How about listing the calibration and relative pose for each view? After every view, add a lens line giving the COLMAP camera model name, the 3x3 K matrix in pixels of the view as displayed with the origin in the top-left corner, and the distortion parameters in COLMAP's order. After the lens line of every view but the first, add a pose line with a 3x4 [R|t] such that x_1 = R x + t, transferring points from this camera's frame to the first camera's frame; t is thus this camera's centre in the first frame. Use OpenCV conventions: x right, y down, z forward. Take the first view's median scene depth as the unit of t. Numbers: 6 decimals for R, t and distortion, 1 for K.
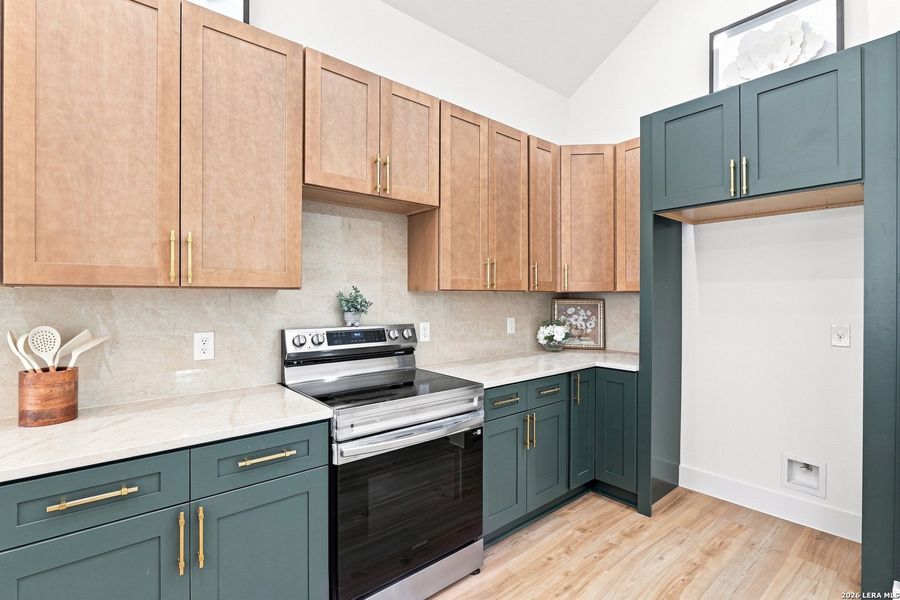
lens RADIAL K [[420.7, 0, 446.4], [0, 420.7, 298.2], [0, 0, 1]] dist [-0.003244, 0.000110]
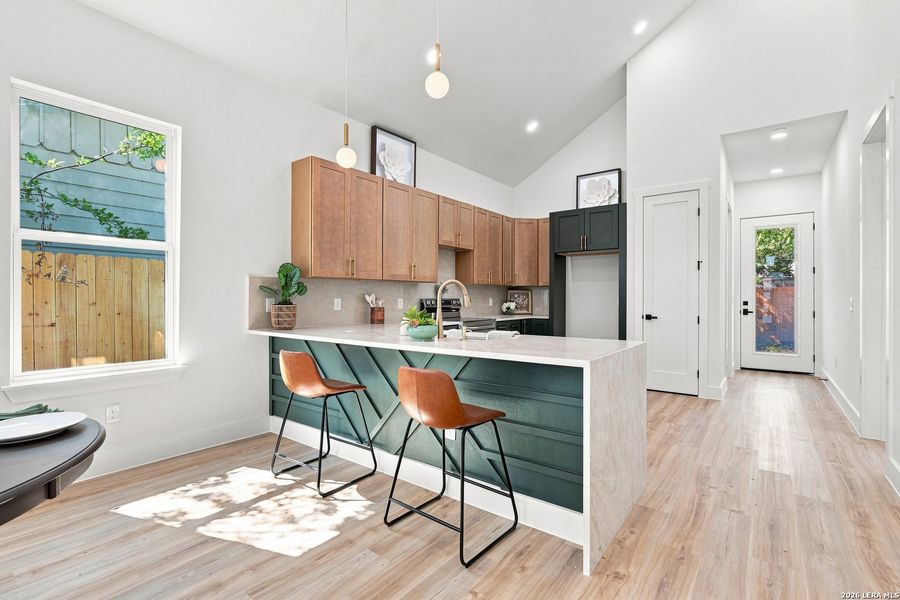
lens RADIAL K [[420.7, 0, 446.4], [0, 420.7, 298.2], [0, 0, 1]] dist [-0.003244, 0.000110]
pose [[0.976610, 0.002726, 0.214999, -0.547778], [-0.002848, 0.999996, 0.000256, 0.049597], [-0.214997, -0.000862, 0.976614, -1.062130]]
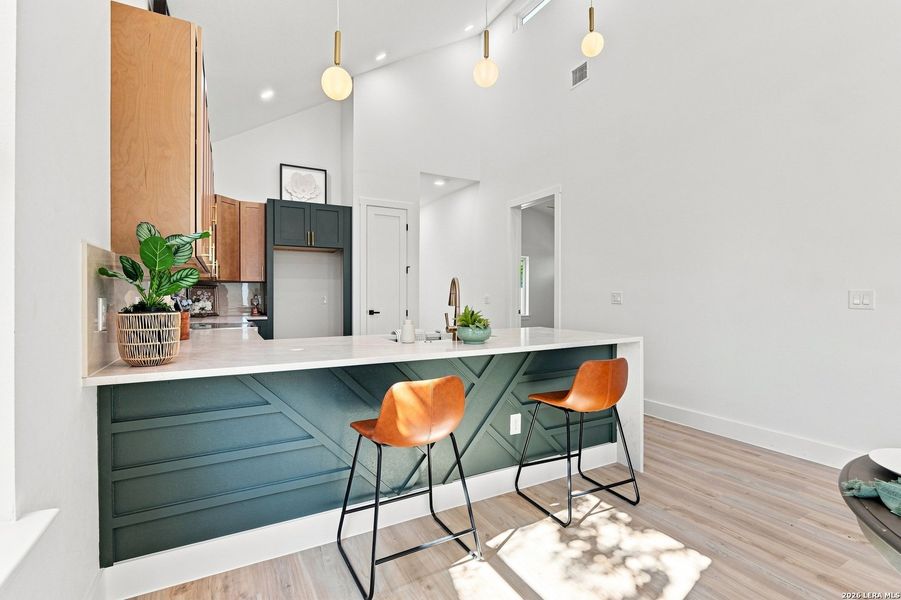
lens RADIAL K [[421.2, 0, 446.9], [0, 421.2, 298.2], [0, 0, 1]] dist [-0.003244, 0.000110]
pose [[0.195509, -0.006118, 0.980683, -1.250396], [-0.001292, 0.999978, 0.006496, 0.046302], [-0.980701, -0.002537, 0.195497, -0.253792]]
